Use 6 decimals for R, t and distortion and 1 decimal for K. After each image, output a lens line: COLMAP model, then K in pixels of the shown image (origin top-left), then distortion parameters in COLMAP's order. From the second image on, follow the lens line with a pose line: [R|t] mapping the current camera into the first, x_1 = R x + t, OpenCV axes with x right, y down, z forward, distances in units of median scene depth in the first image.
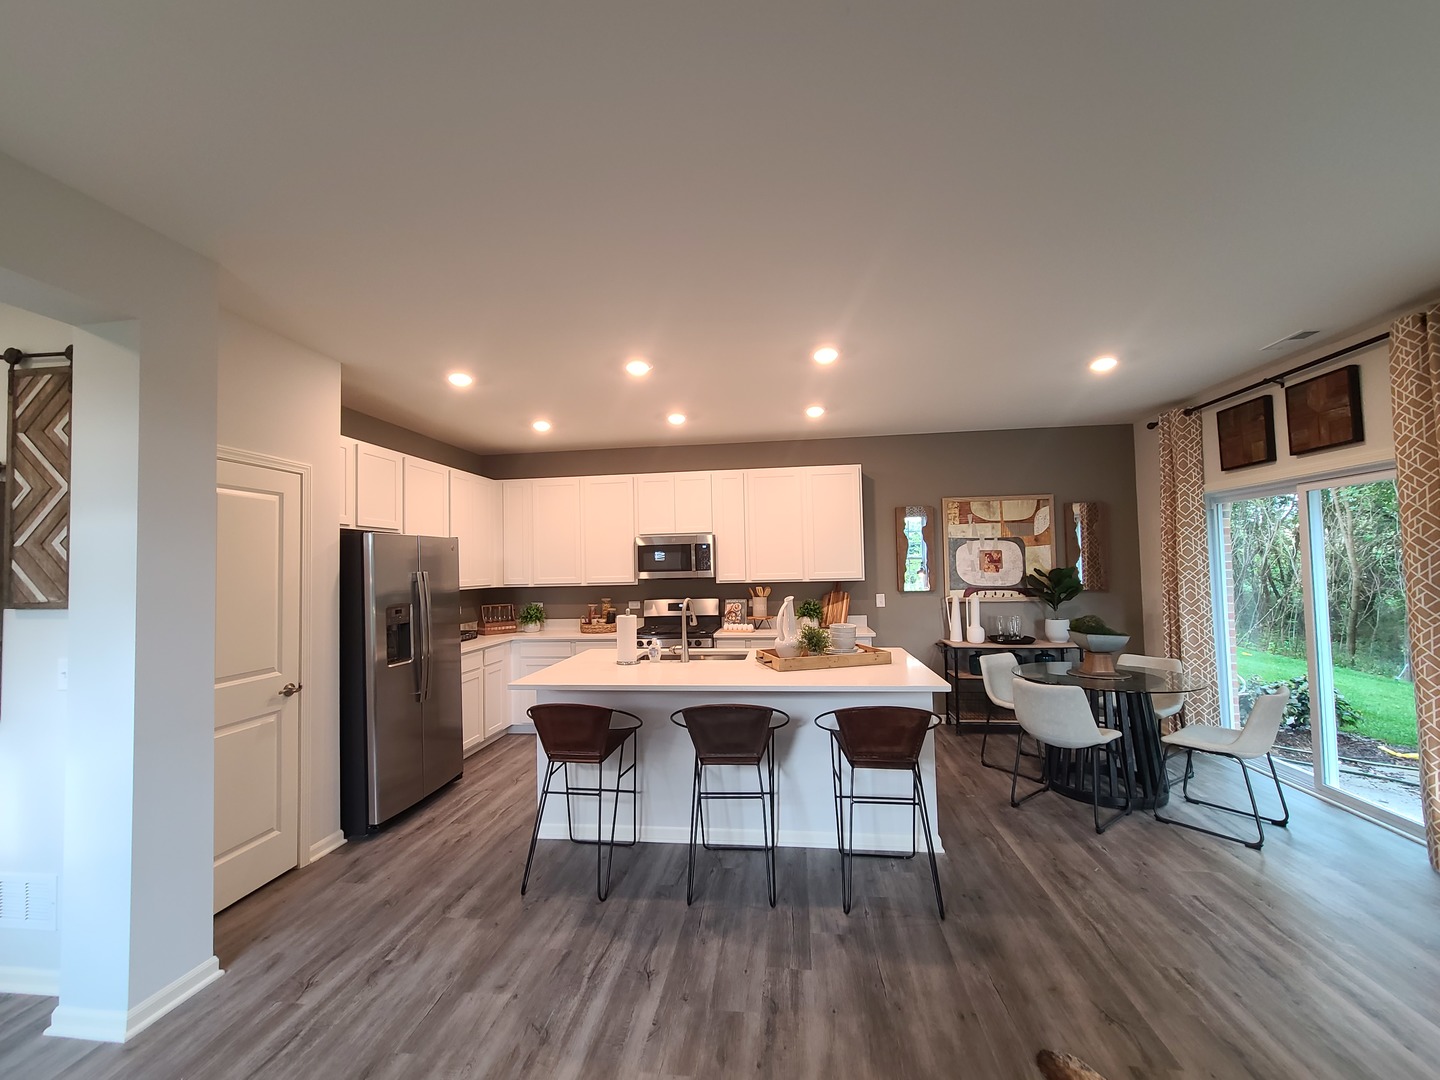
lens RADIAL K [[591.8, 0, 710.7], [0, 591.8, 543.9], [0, 0, 1]] dist [0.000572, -0.000284]
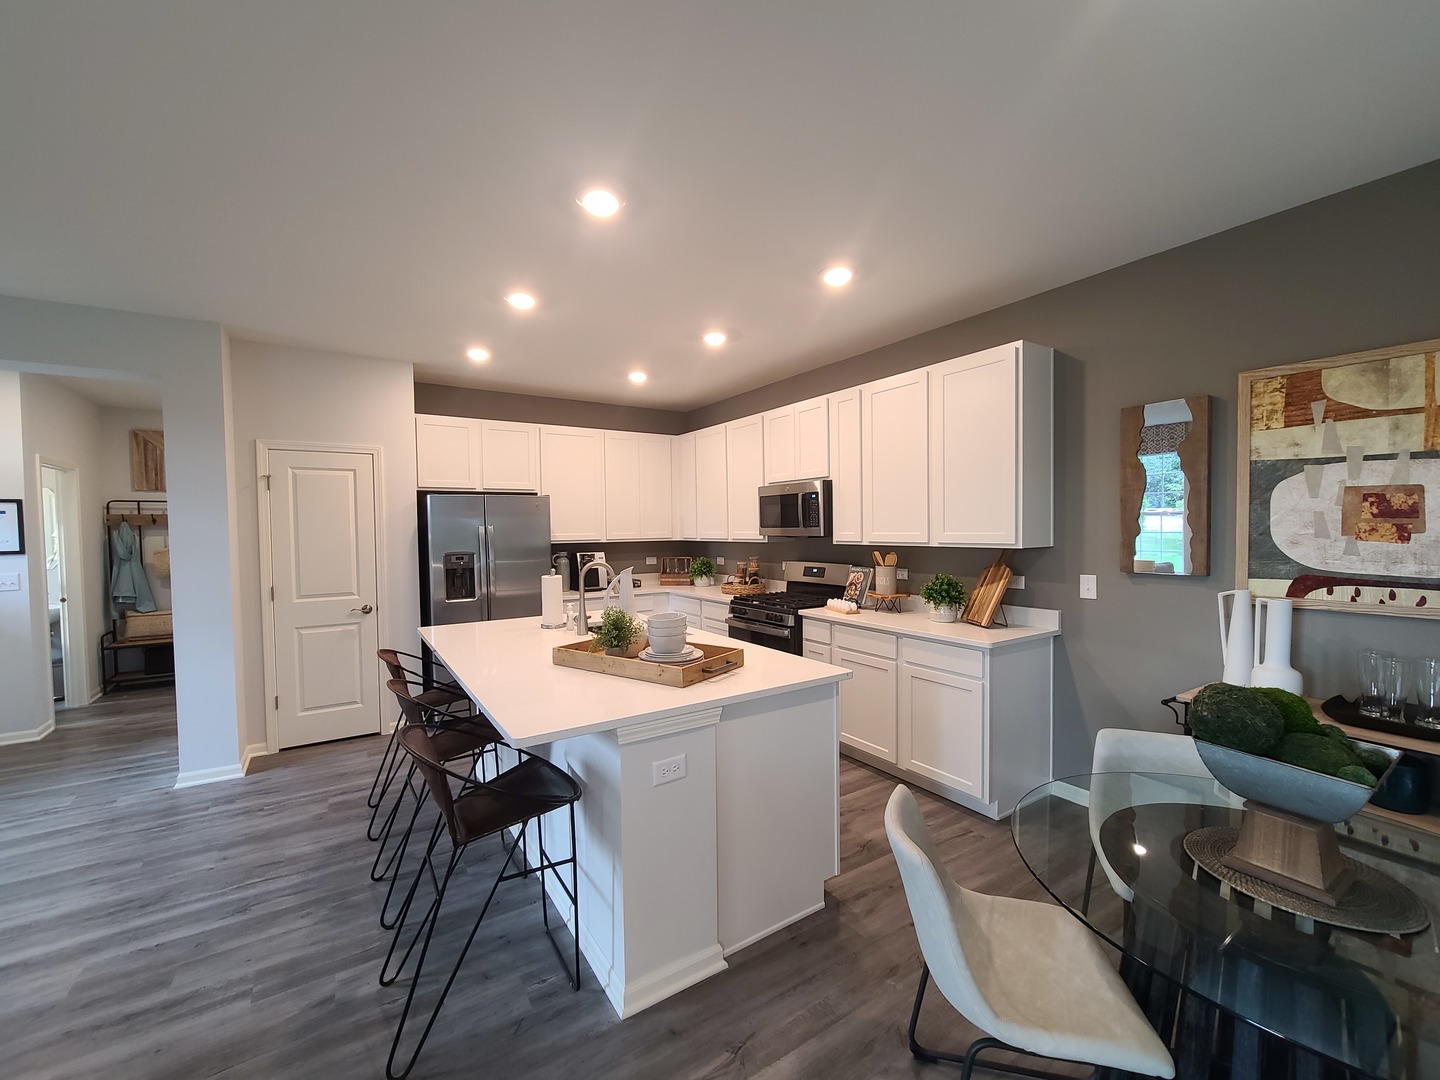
lens RADIAL K [[591.8, 0, 710.7], [0, 591.8, 543.9], [0, 0, 1]] dist [0.000572, -0.000284]
pose [[0.643787, 0.035336, -0.764388, 0.492071], [0.029044, 0.997085, 0.070555, 0.008630], [0.764653, -0.067623, 0.640885, 0.404702]]
